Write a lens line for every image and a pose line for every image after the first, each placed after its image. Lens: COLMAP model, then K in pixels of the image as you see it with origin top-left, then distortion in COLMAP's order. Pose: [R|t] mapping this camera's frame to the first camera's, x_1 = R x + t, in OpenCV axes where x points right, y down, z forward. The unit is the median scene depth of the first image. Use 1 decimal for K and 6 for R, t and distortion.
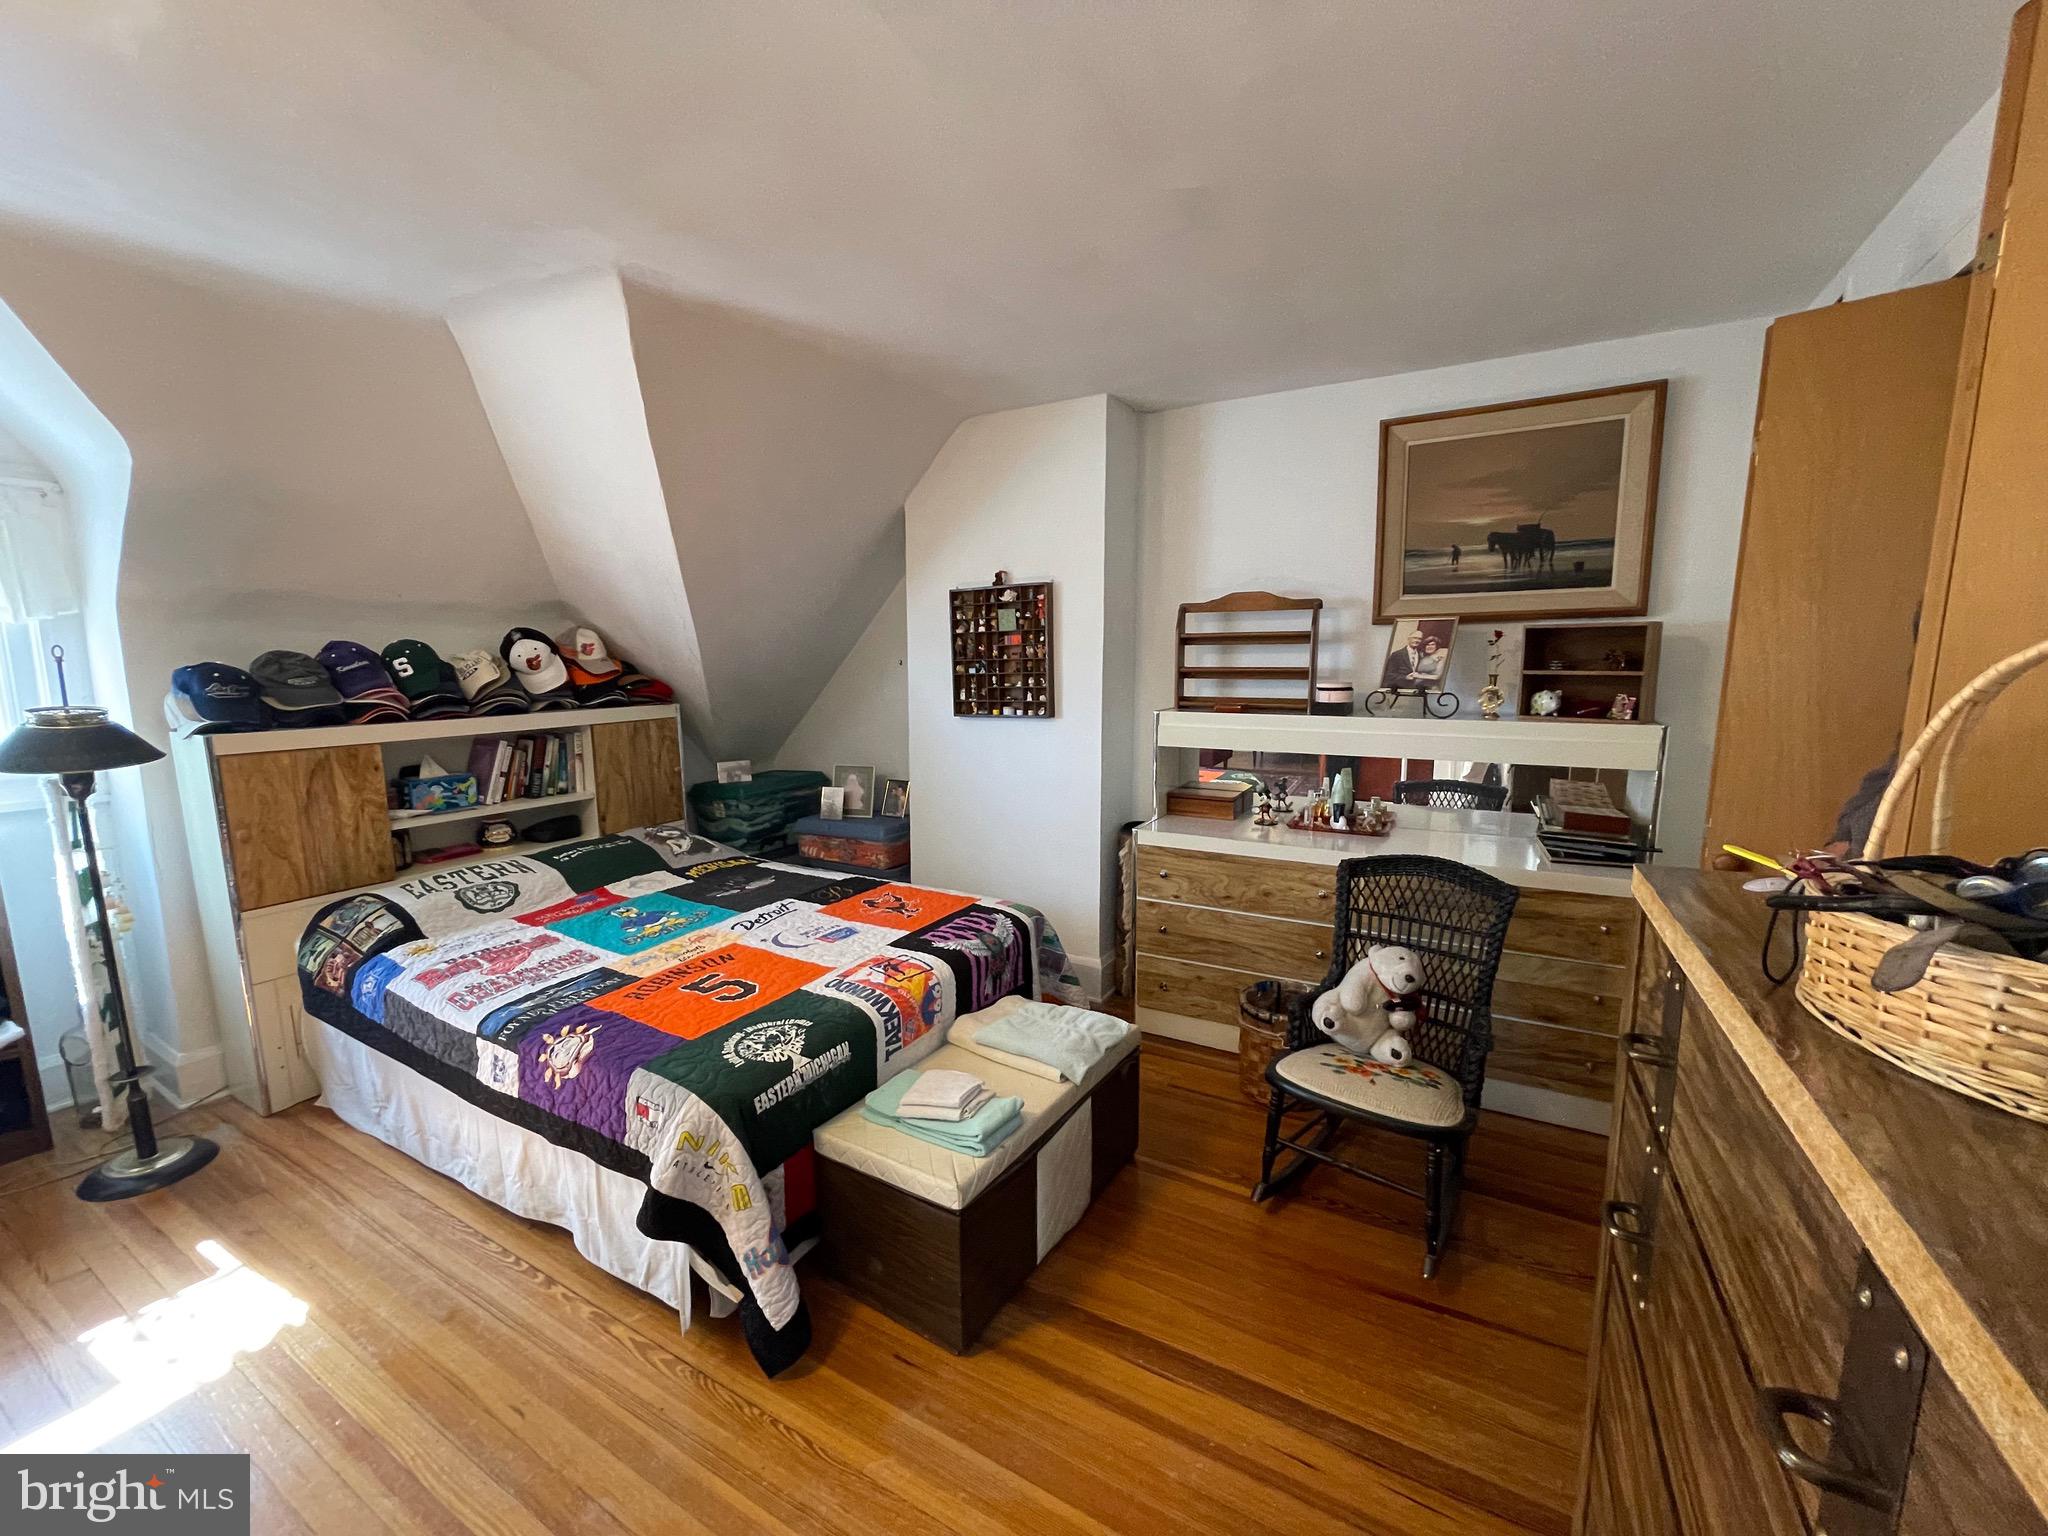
lens RADIAL K [[820.6, 0, 1020.9], [0, 820.6, 770.4], [0, 0, 1]] dist [-0.006548, 0.000684]
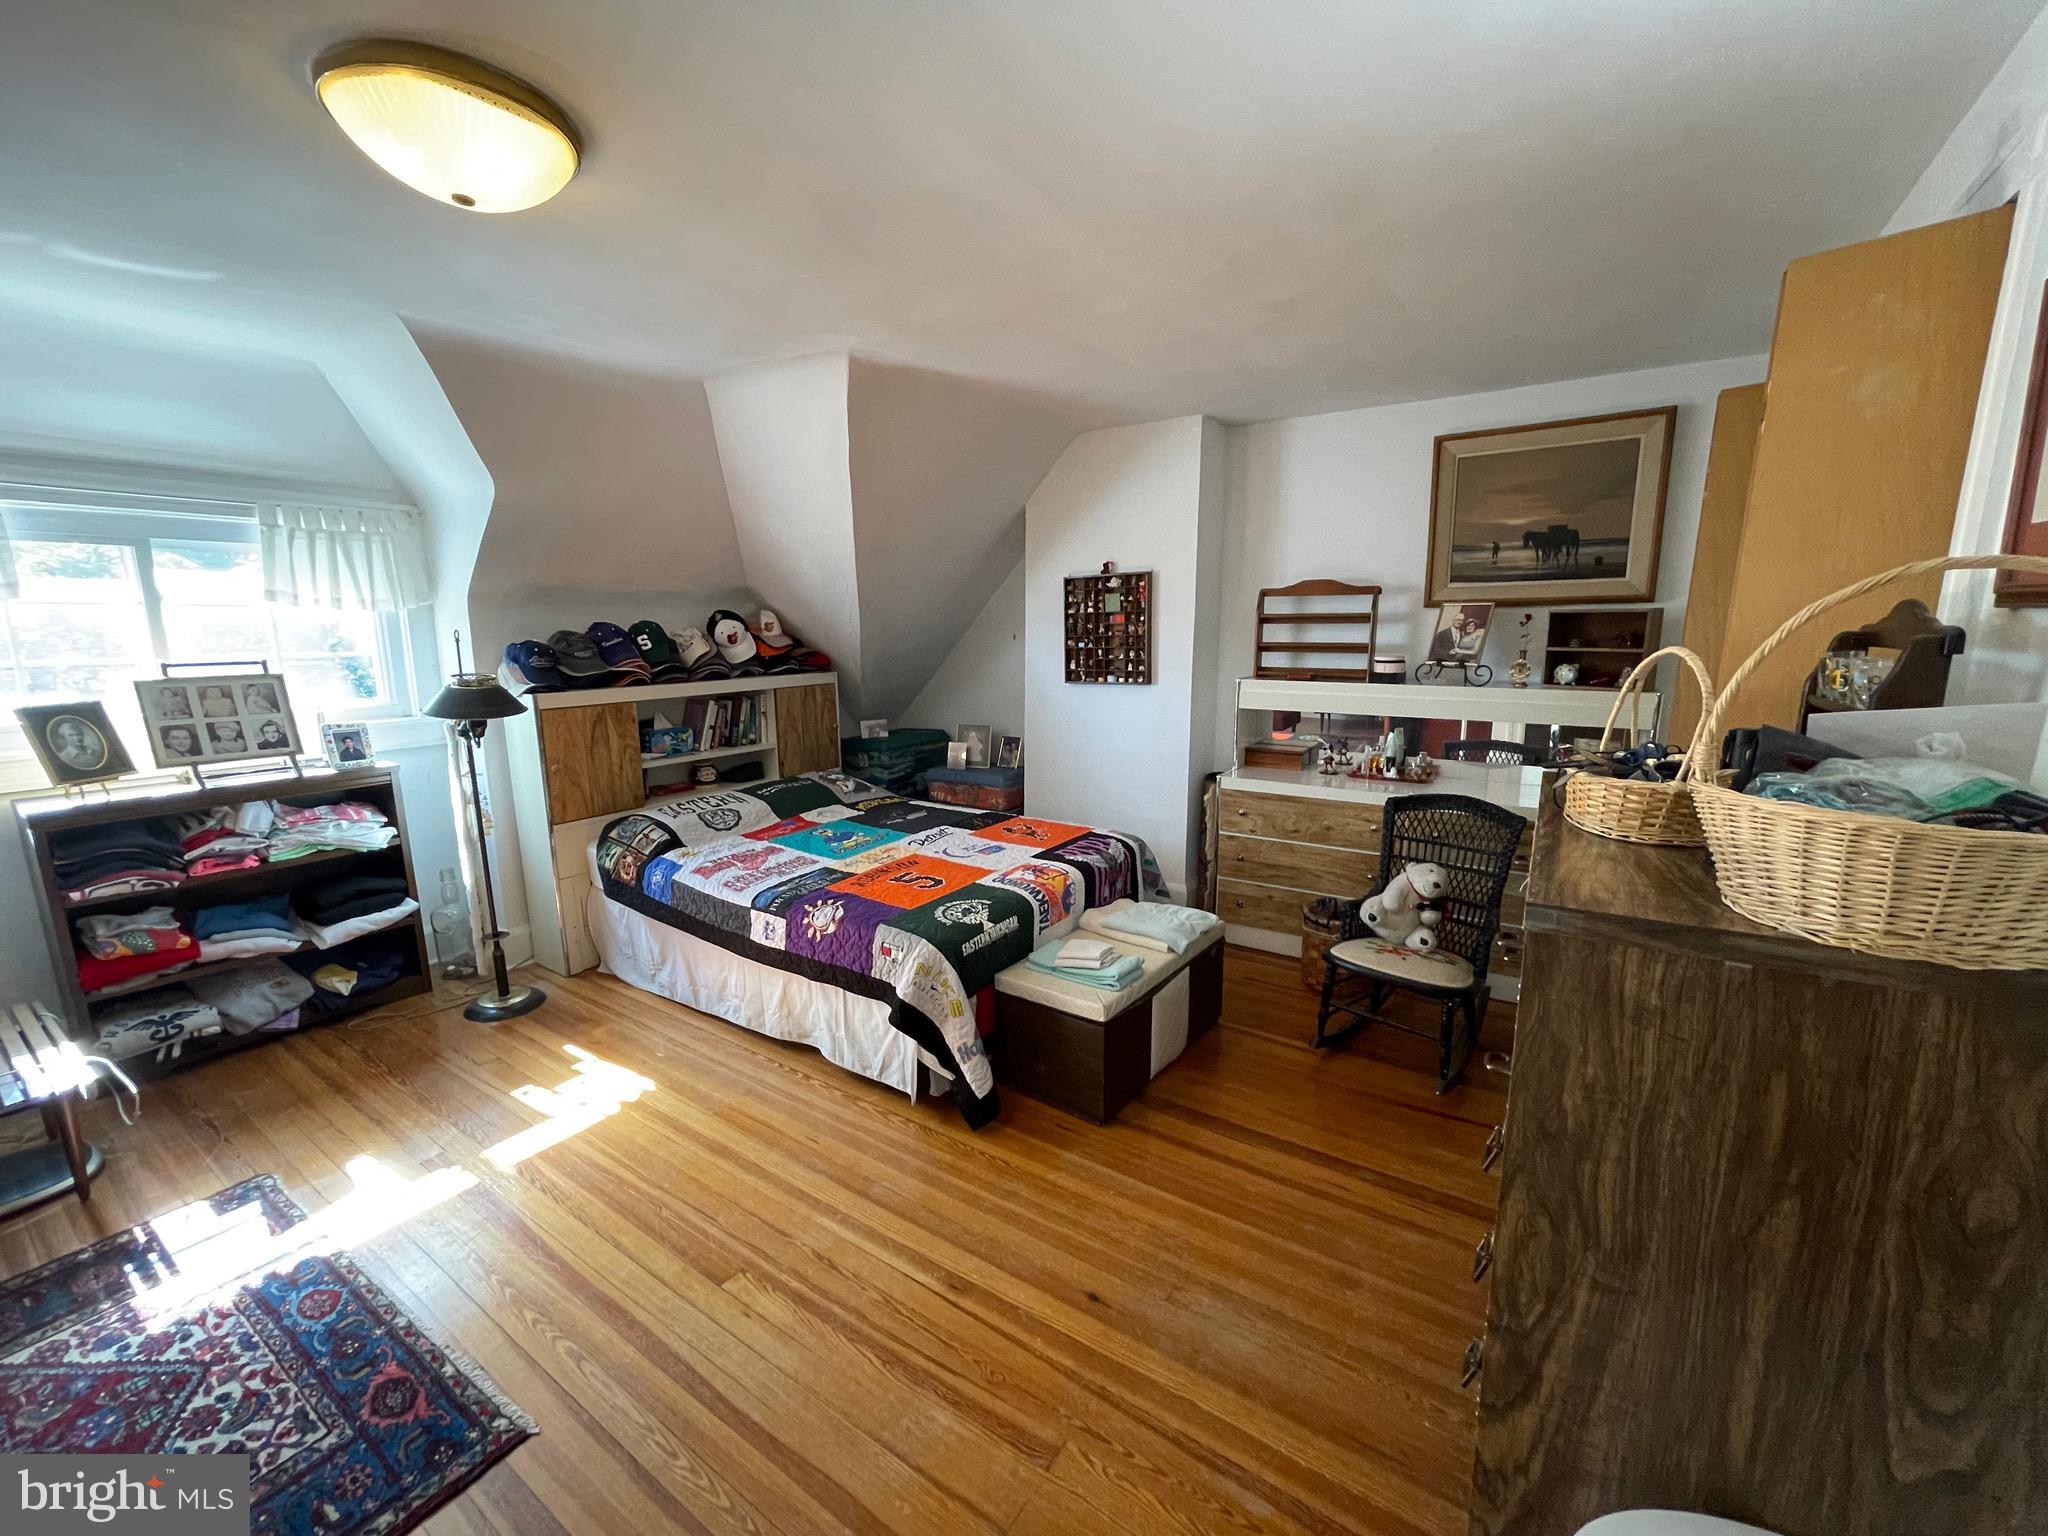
lens RADIAL K [[820.6, 0, 1022.1], [0, 820.6, 771.2], [0, 0, 1]] dist [-0.006548, 0.000684]
pose [[0.997221, 0.012276, -0.073482, -0.078669], [-0.009263, 0.999108, 0.041199, 0.020594], [0.073922, -0.040403, 0.996445, -0.295498]]
